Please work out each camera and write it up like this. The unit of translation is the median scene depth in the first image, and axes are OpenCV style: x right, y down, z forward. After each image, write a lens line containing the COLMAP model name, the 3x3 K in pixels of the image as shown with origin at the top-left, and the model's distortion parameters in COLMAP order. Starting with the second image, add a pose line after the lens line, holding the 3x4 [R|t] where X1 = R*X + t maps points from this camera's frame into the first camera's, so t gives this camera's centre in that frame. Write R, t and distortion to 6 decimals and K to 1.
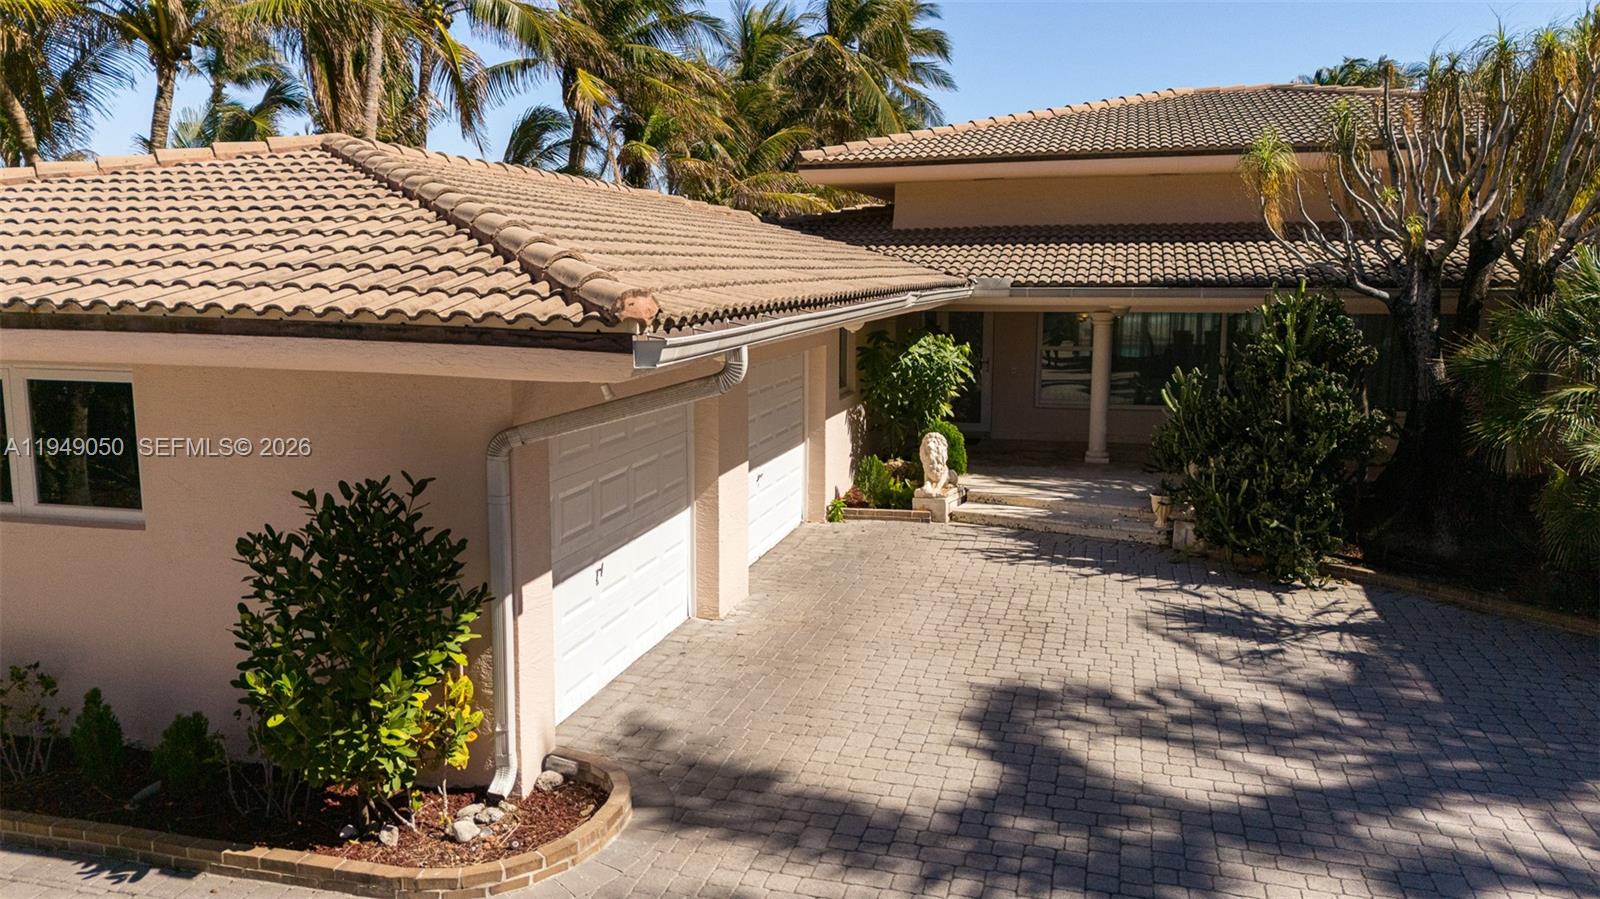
lens RADIAL K [[1183.4, 0, 800.0], [0, 1183.4, 449.5], [0, 0, 1]] dist [0.063824, -0.060645]
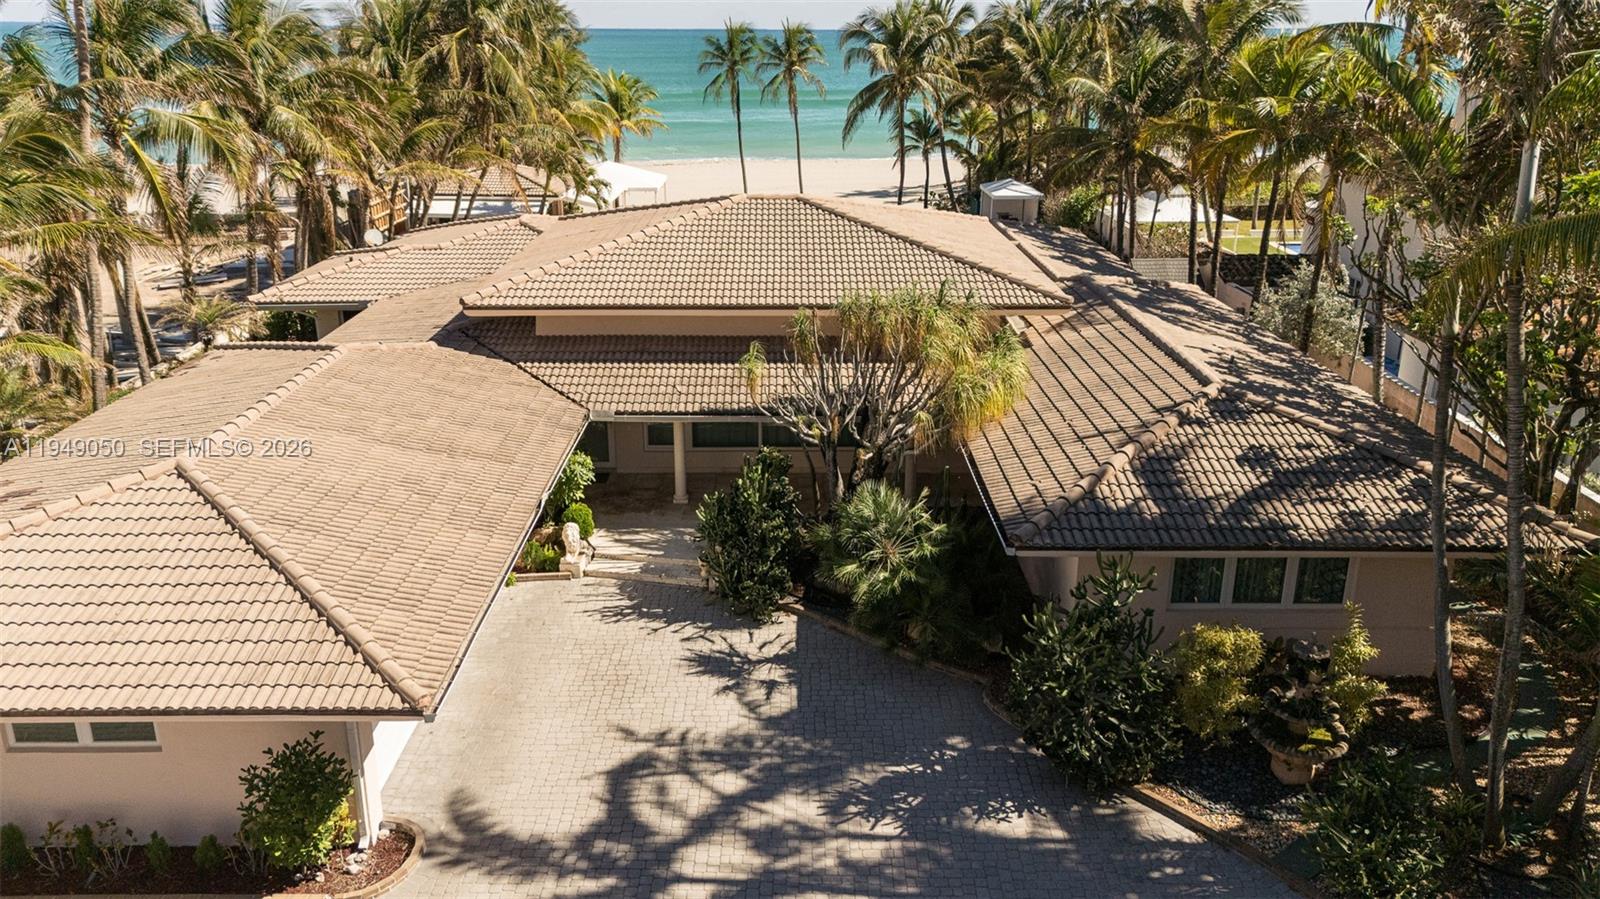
lens RADIAL K [[1183.4, 0, 800.0], [0, 1183.4, 449.5], [0, 0, 1]] dist [0.063824, -0.060645]
pose [[0.964569, -0.084787, 0.249837, 0.033422], [0.036783, 0.980923, 0.190884, -0.655258], [-0.261255, -0.174931, 0.949287, -0.951920]]
